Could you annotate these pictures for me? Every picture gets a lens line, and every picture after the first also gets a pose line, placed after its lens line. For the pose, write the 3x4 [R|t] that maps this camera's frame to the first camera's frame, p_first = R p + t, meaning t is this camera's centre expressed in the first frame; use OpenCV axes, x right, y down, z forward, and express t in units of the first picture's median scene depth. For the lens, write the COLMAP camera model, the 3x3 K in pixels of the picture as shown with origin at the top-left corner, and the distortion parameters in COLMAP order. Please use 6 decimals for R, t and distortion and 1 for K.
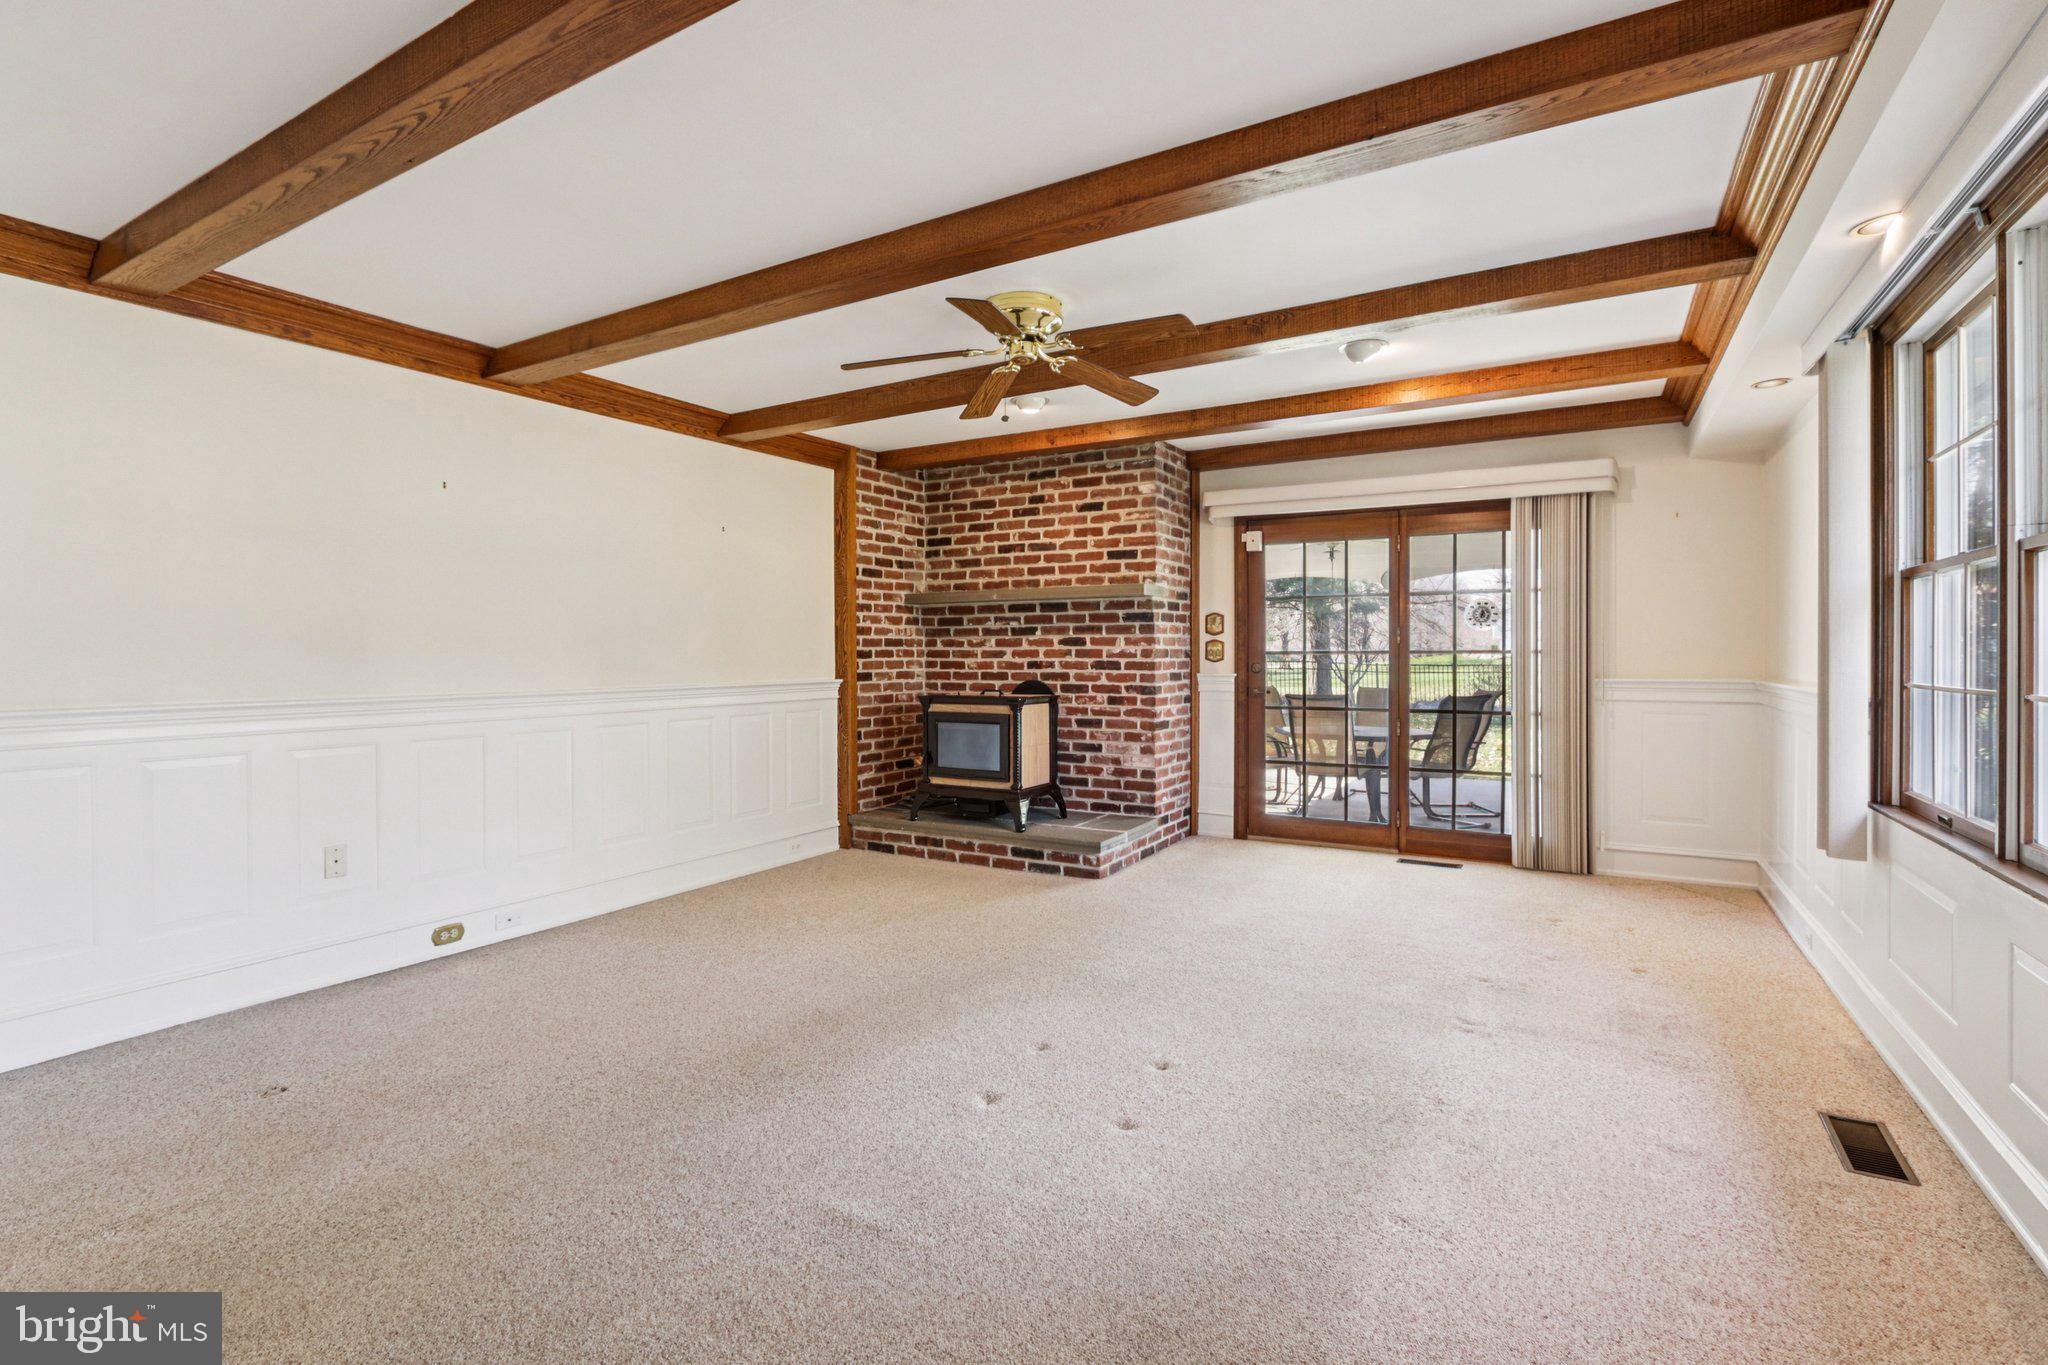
lens RADIAL K [[956.8, 0, 1017.2], [0, 956.8, 667.5], [0, 0, 1]] dist [-0.022412, 0.000712]
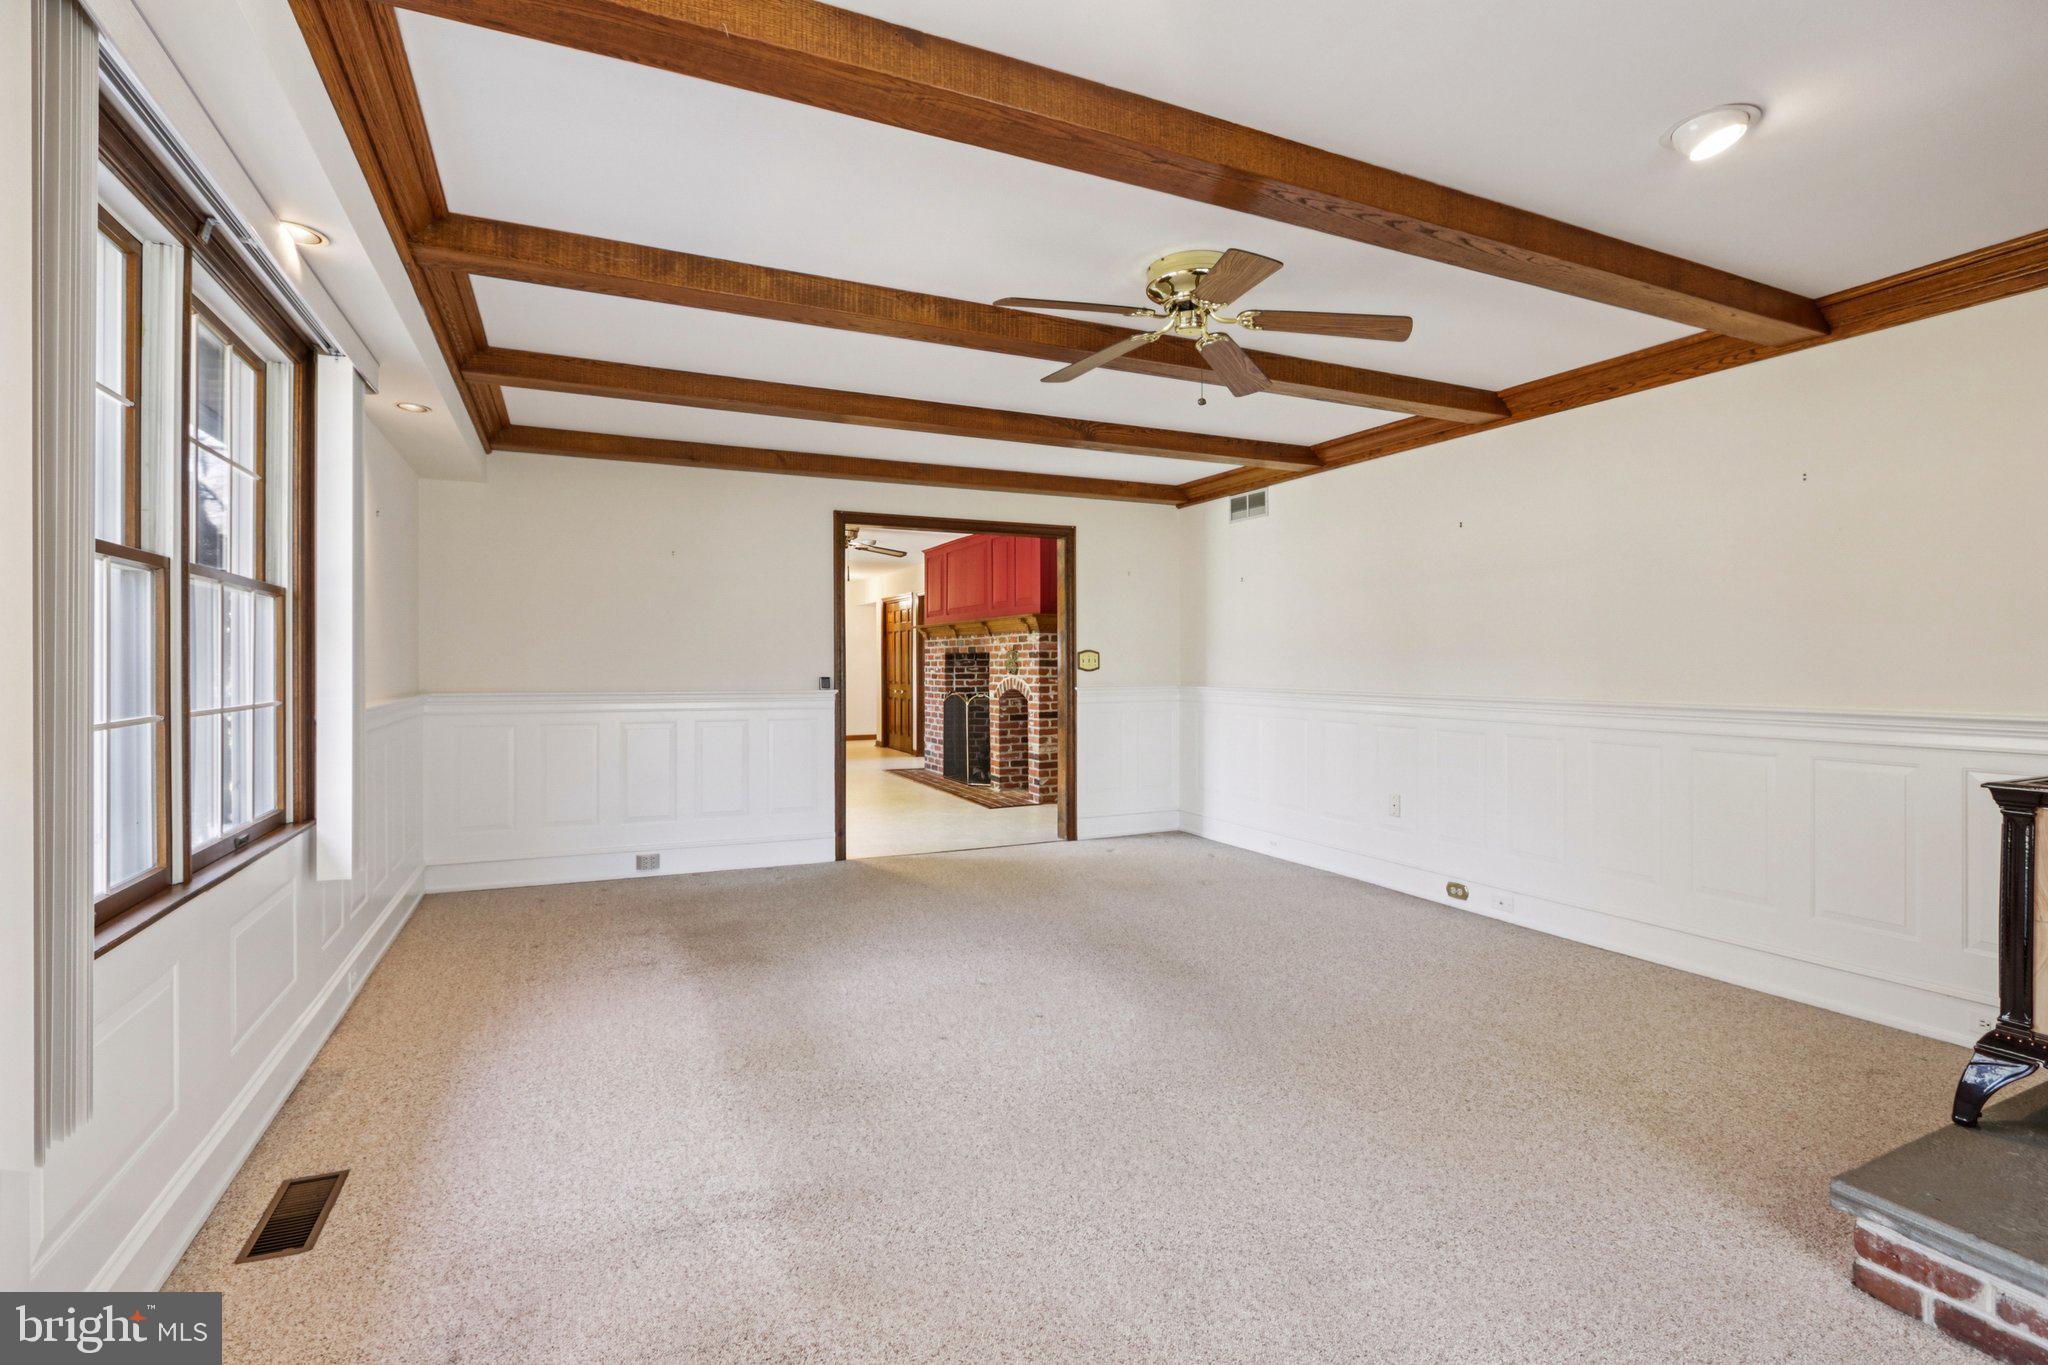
lens RADIAL K [[956.8, 0, 1017.2], [0, 956.8, 667.5], [0, 0, 1]] dist [-0.022412, 0.000712]
pose [[-0.570536, 0.009884, -0.821213, 0.482031], [-0.005600, 0.999858, 0.015924, -0.016129], [0.821253, 0.013684, -0.570400, 0.805742]]
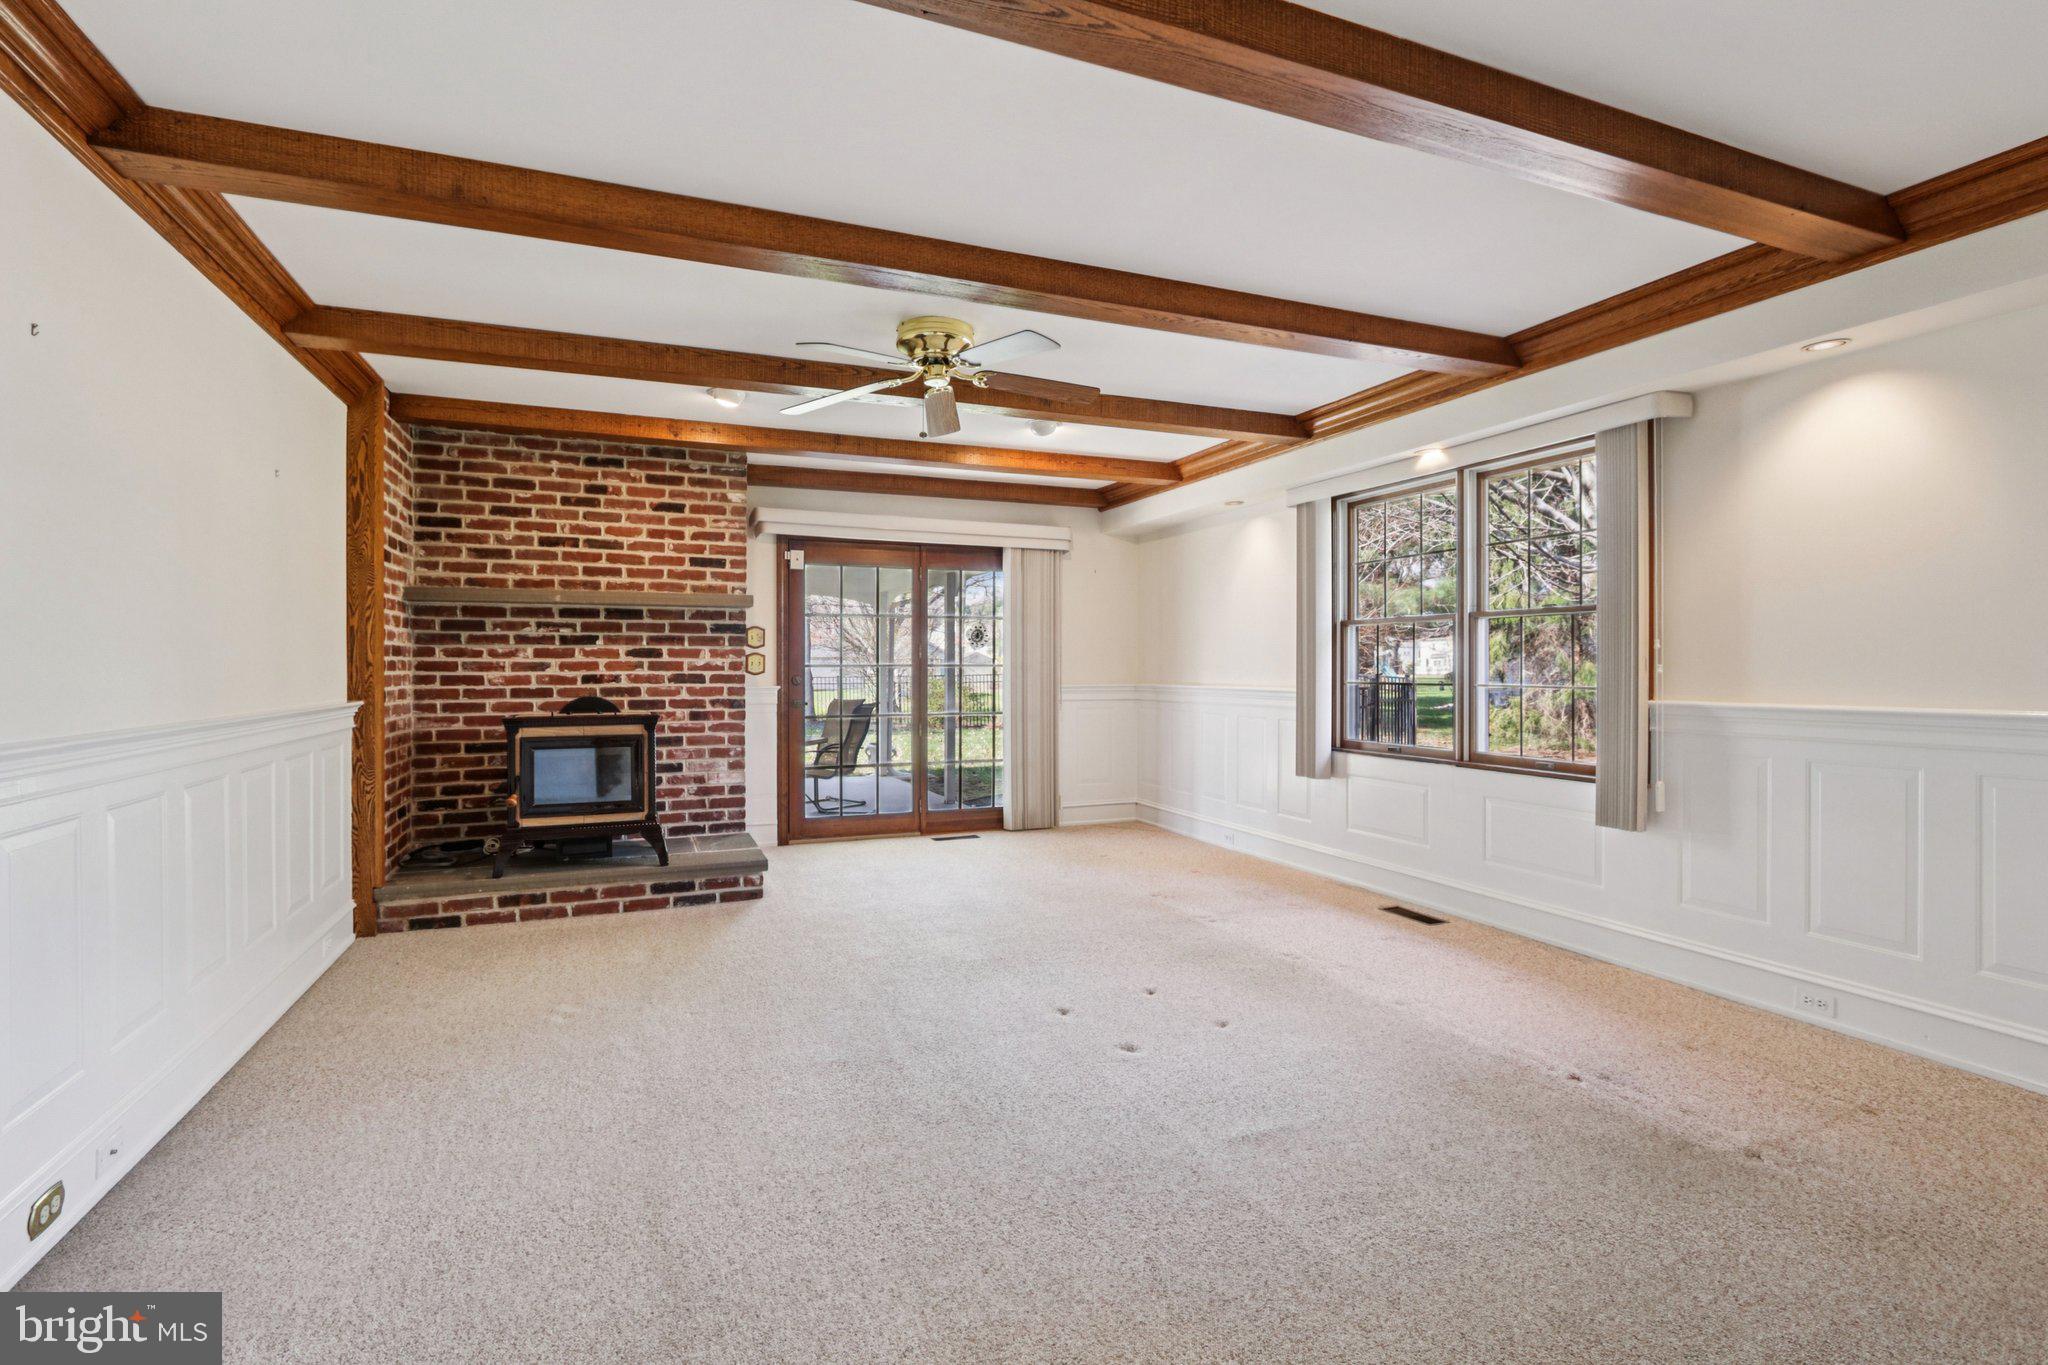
lens RADIAL K [[944.0, 0, 1024.0], [0, 944.0, 682.5], [0, 0, 1]] dist [-0.019752, 0.000291]
pose [[0.597028, -0.010771, 0.802148, -0.447655], [0.011216, 0.999924, 0.005079, 0.000517], [-0.802142, 0.005965, 0.597104, 0.182746]]
